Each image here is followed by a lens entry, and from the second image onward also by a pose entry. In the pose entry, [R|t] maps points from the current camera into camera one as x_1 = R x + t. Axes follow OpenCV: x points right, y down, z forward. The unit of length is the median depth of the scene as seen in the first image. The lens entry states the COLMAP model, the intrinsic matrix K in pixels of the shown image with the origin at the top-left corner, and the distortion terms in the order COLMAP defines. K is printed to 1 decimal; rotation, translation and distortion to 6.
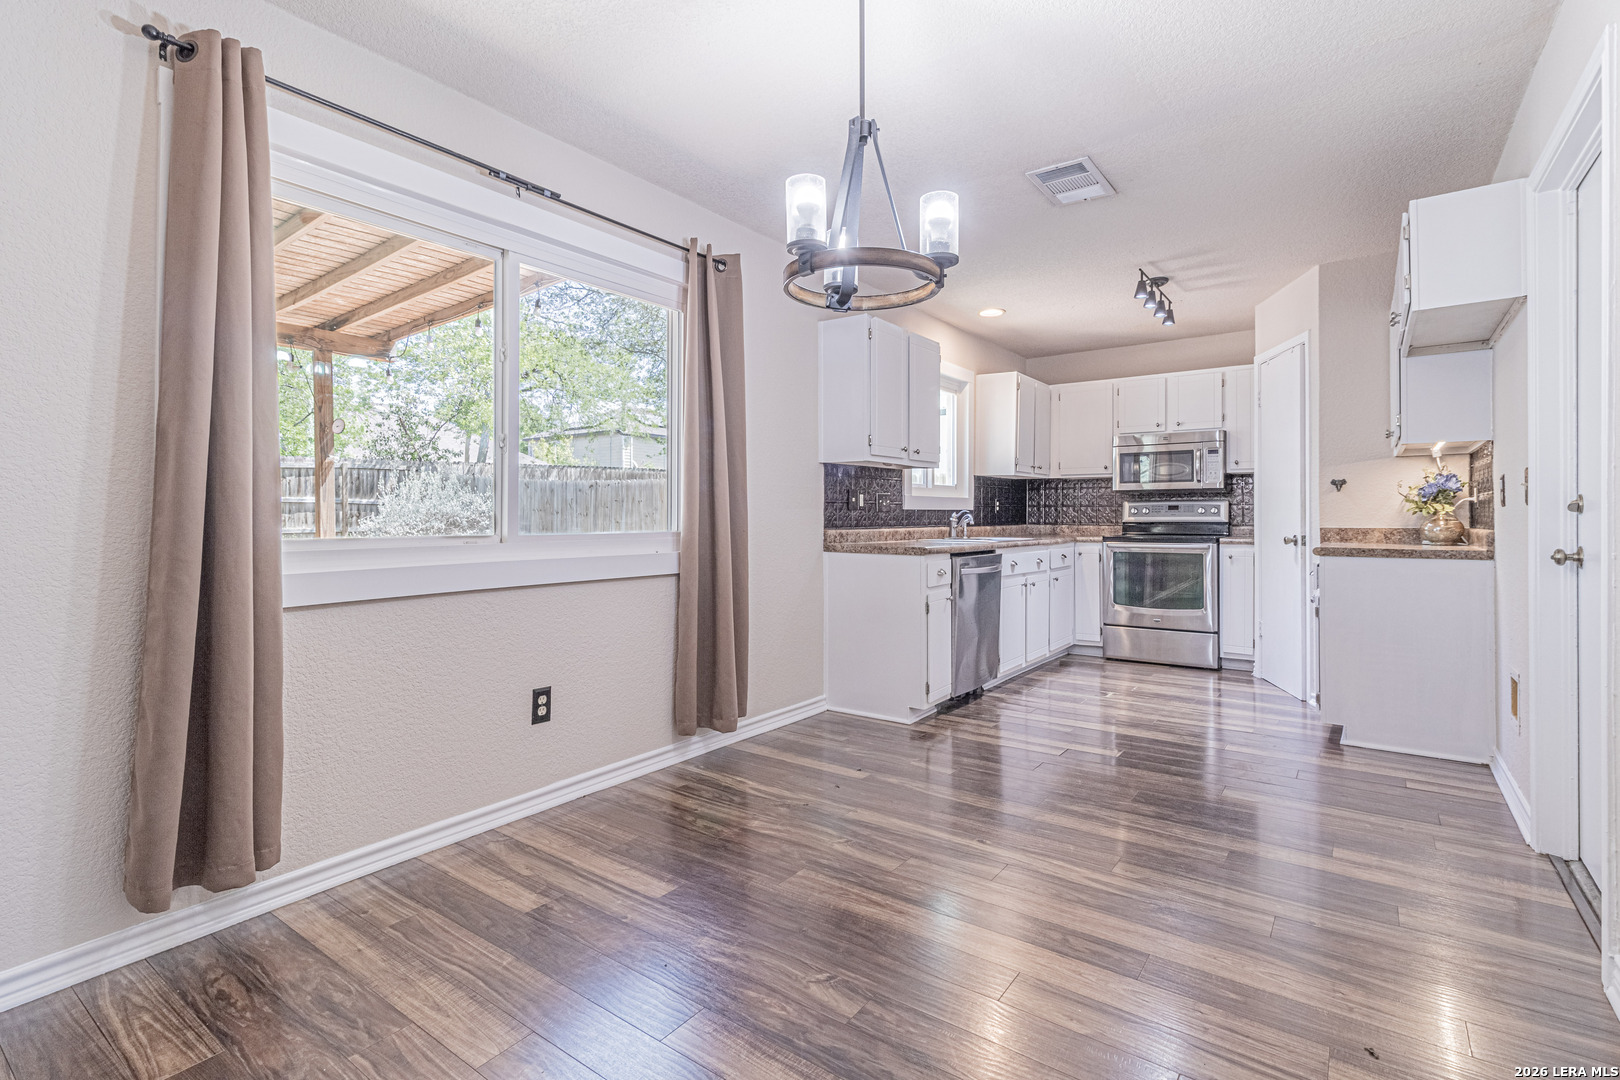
lens RADIAL K [[761.0, 0, 815.5], [0, 761.0, 516.9], [0, 0, 1]] dist [0.014859, 0.000235]
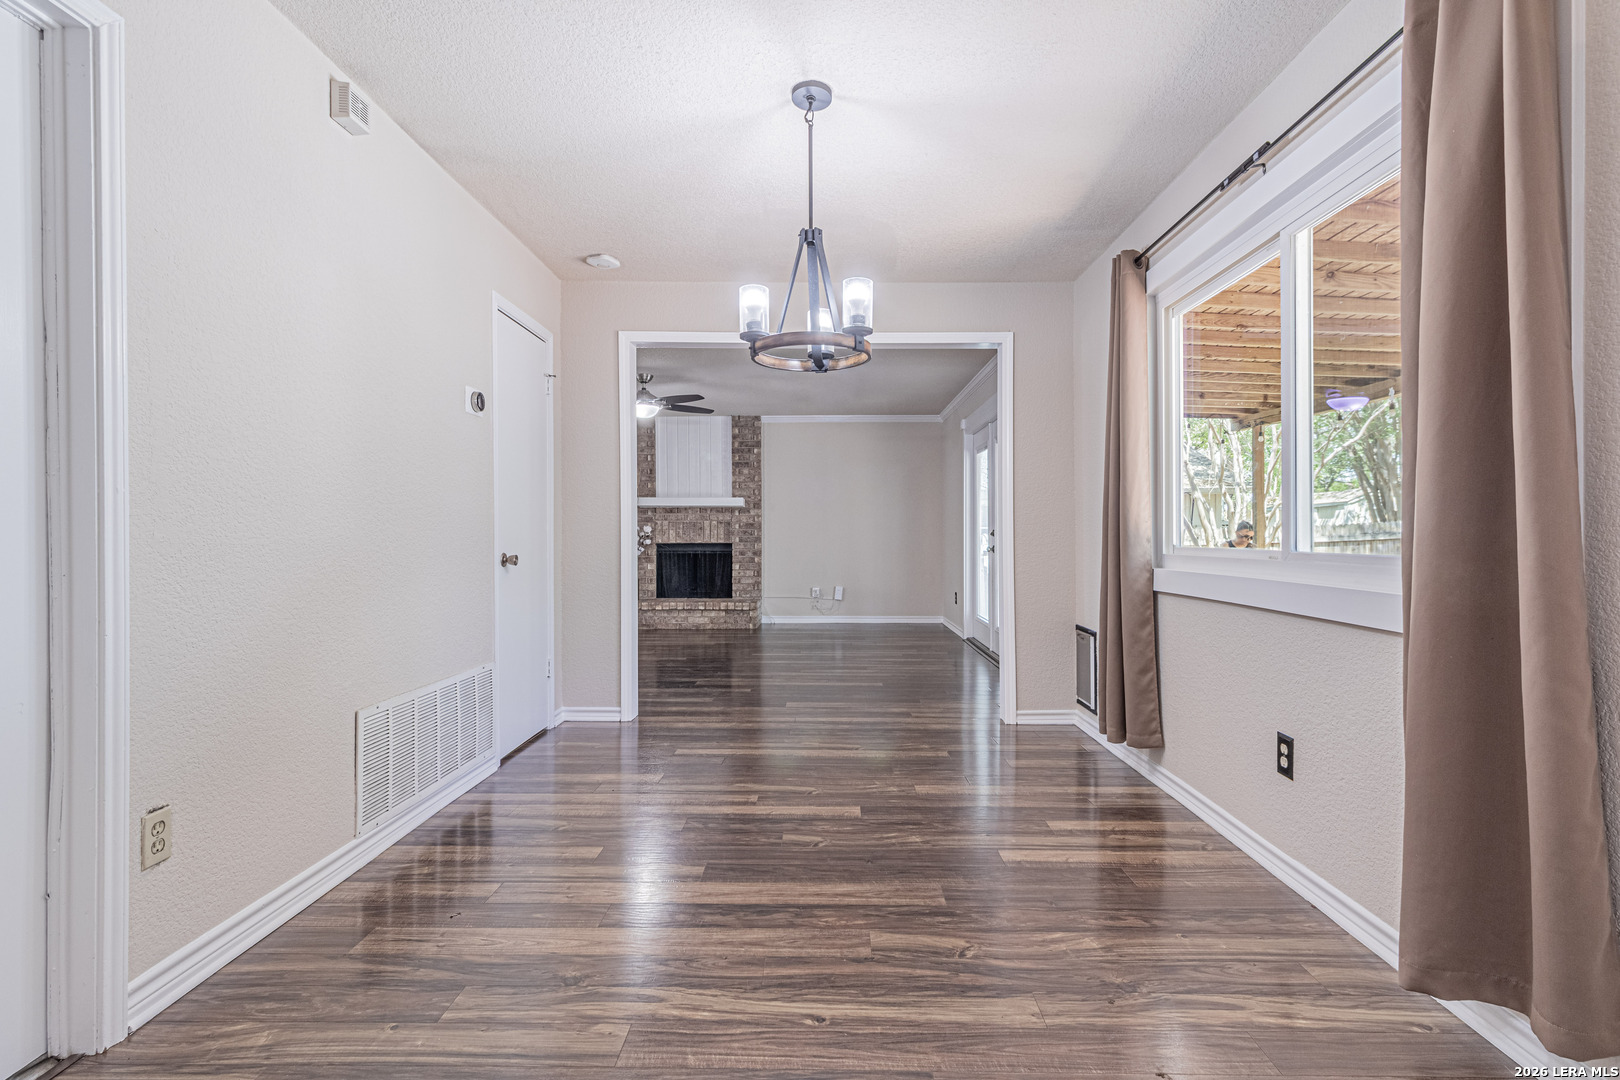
lens RADIAL K [[742.0, 0, 810.0], [0, 742.0, 540.0], [0, 0, 1]] dist [-0.000651, -0.000005]
pose [[-0.823983, 0.003239, -0.566605, 0.621184], [-0.001825, 0.999963, 0.008371, 0.006354], [0.566611, 0.007932, -0.823947, 1.614433]]
